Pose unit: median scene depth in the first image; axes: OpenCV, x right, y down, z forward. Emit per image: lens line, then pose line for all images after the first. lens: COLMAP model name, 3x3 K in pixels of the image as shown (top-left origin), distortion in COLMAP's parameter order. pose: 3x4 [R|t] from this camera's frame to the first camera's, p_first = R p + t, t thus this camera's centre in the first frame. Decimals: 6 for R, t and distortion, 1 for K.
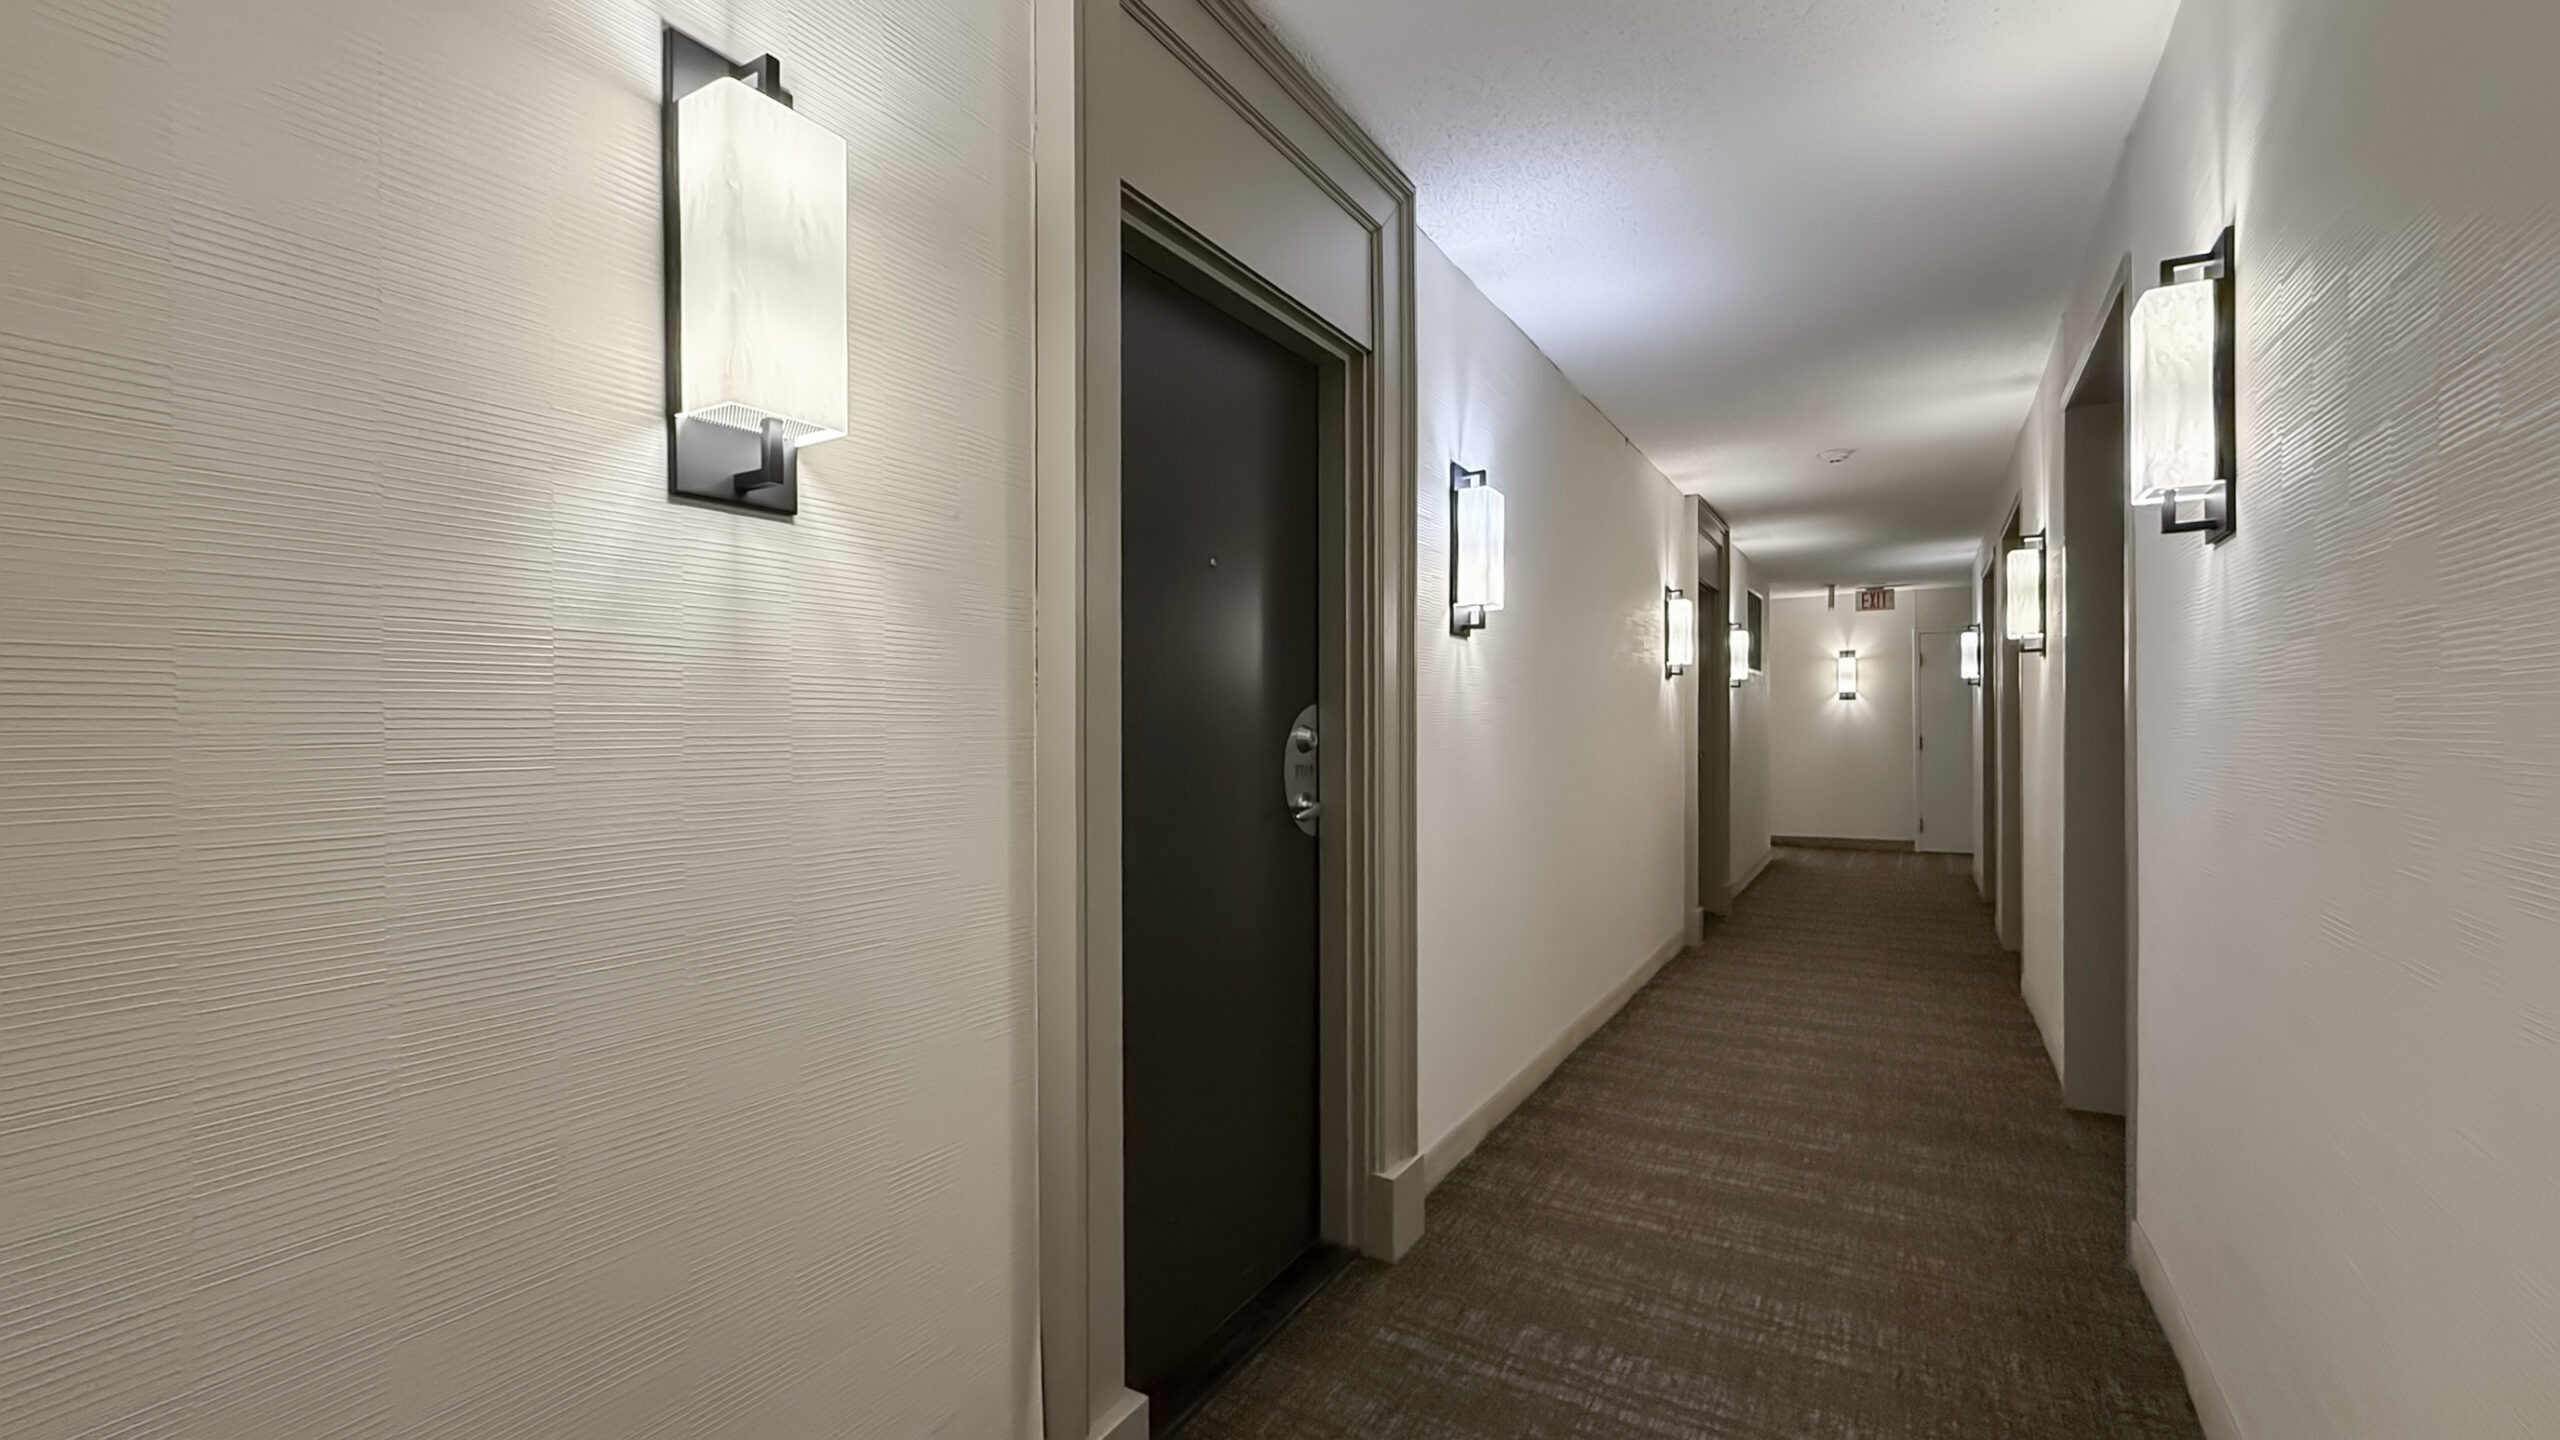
lens RADIAL K [[1016.5, 0, 1280.0], [0, 1016.5, 720.0], [0, 0, 1]] dist [-0.000029, -0.000060]
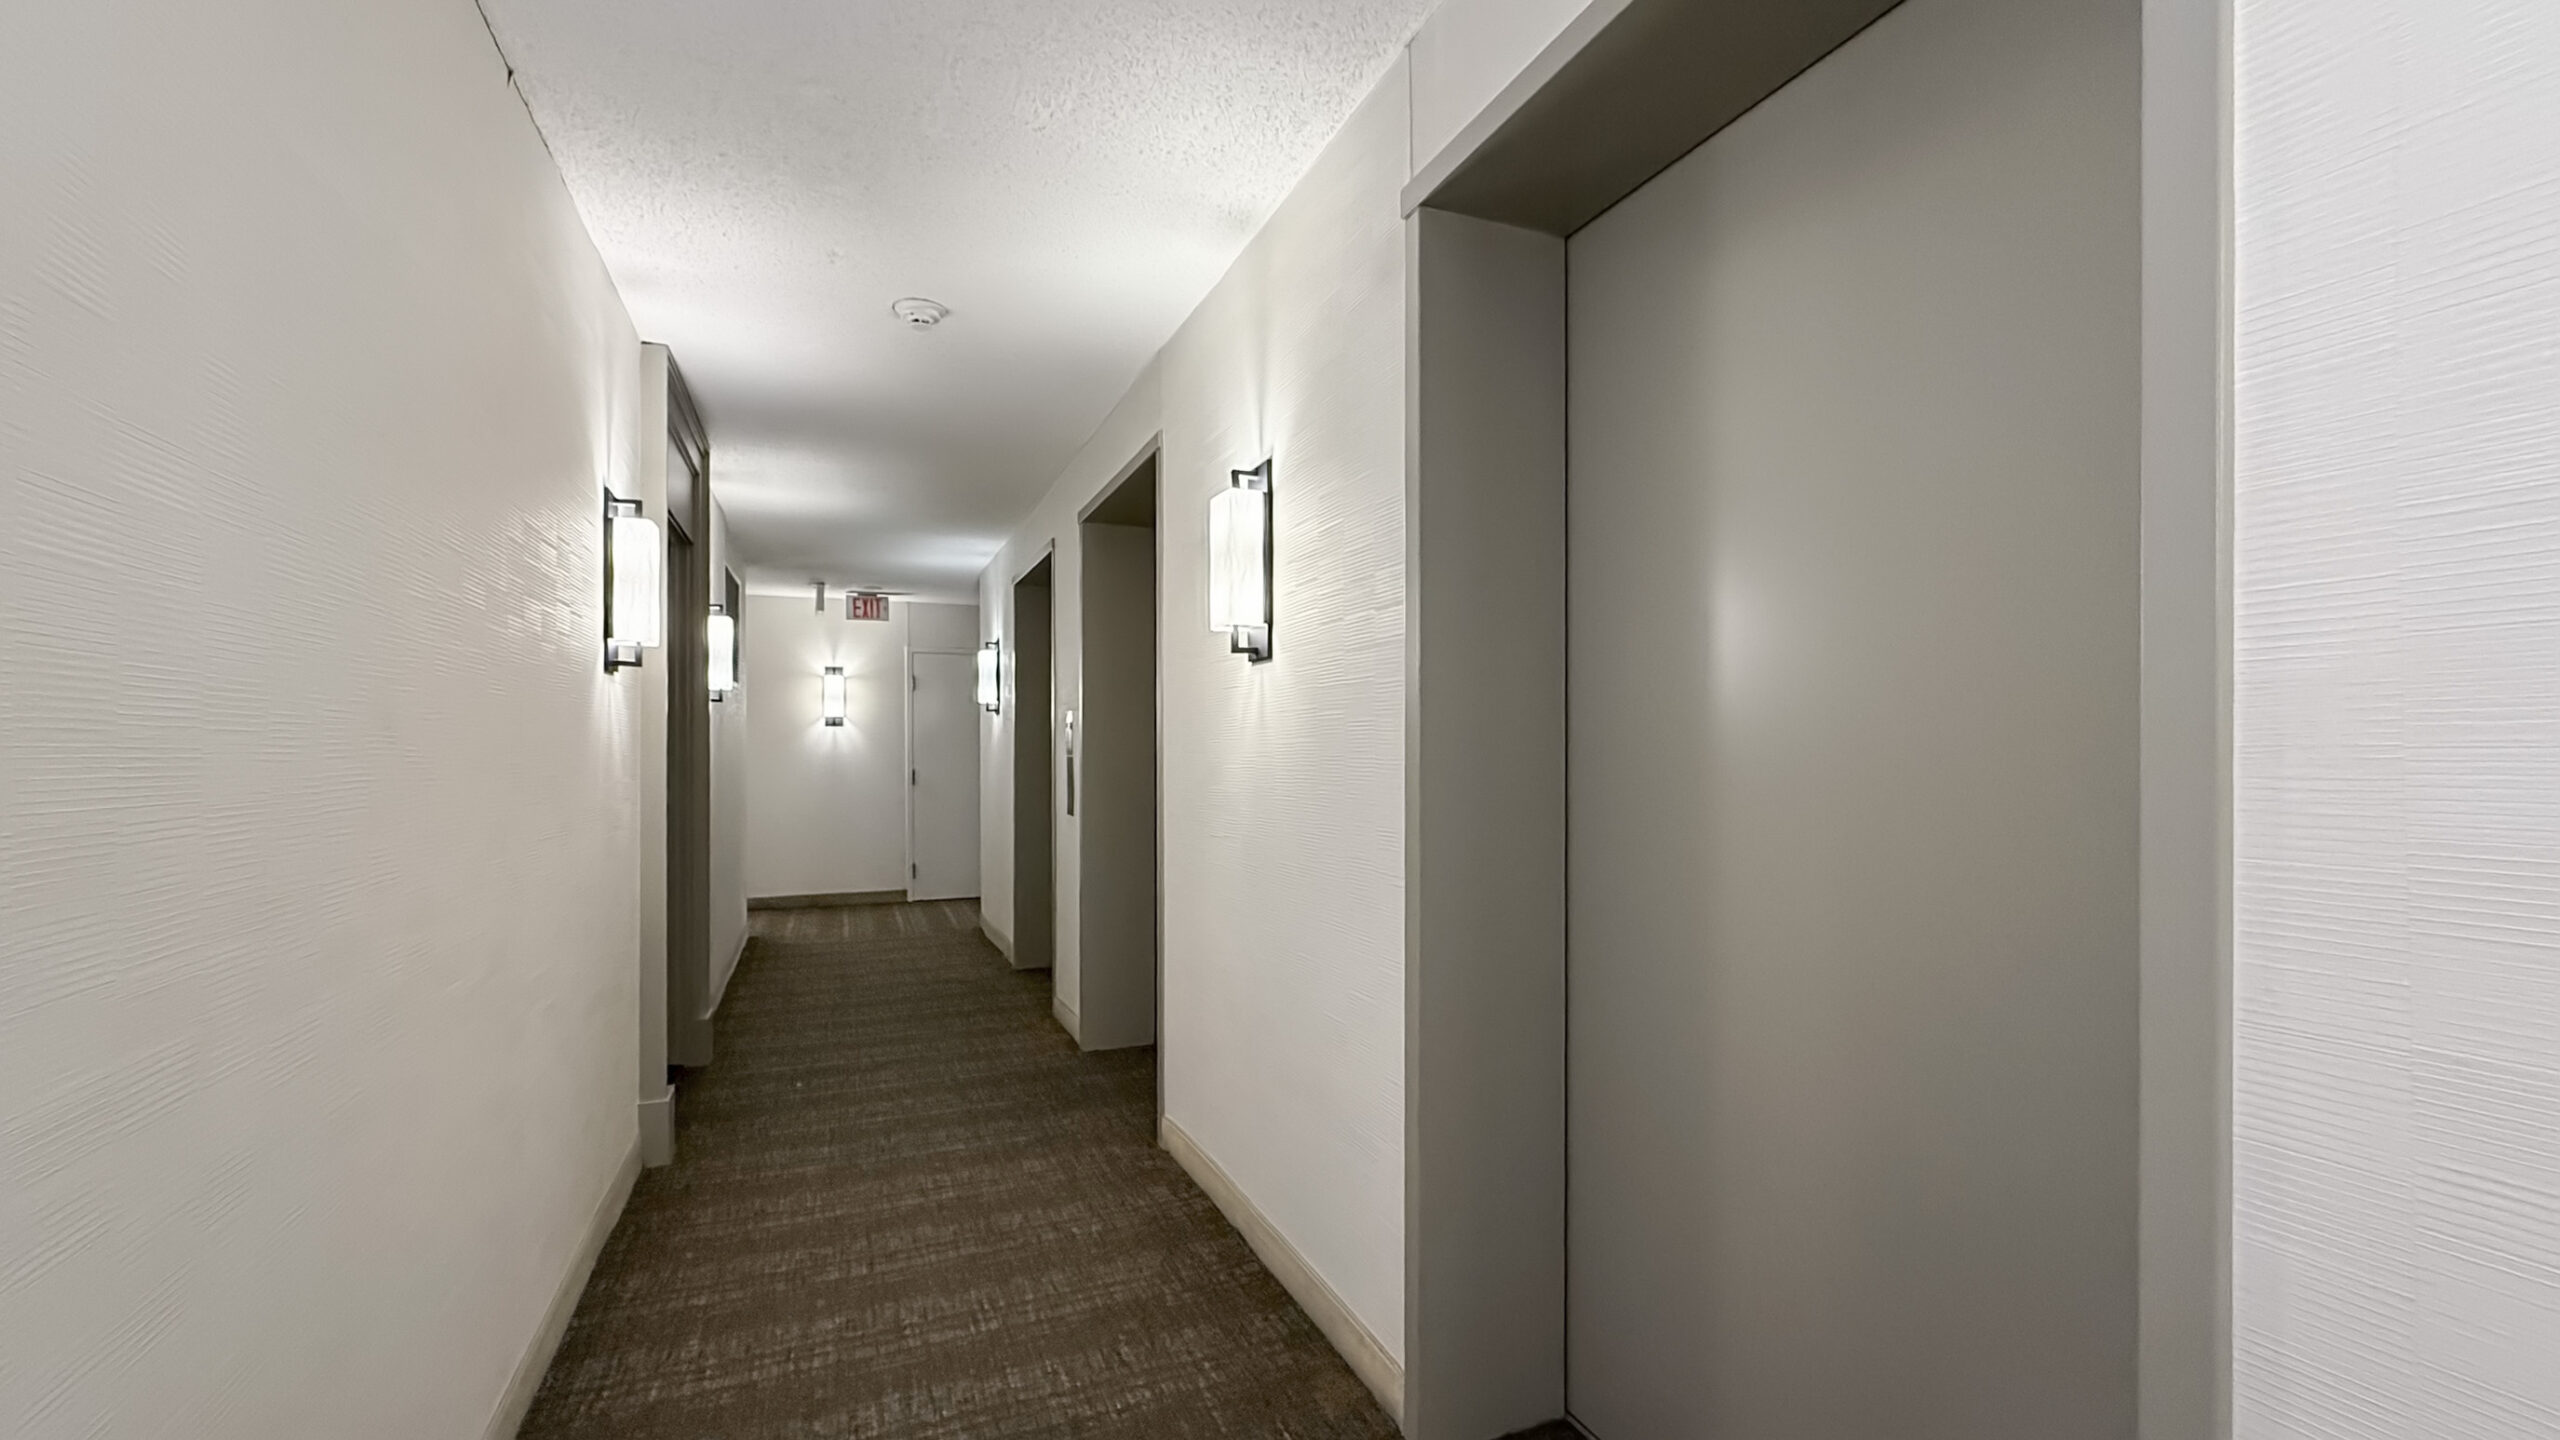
lens RADIAL K [[1061.5, 0, 1276.0], [0, 1061.5, 767.1], [0, 0, 1]] dist [-0.000803, -0.000067]
pose [[0.589264, -0.006459, 0.807915, 0.079159], [-0.008648, 0.999860, 0.014301, -0.002077], [-0.807895, -0.015414, 0.589125, 0.221772]]
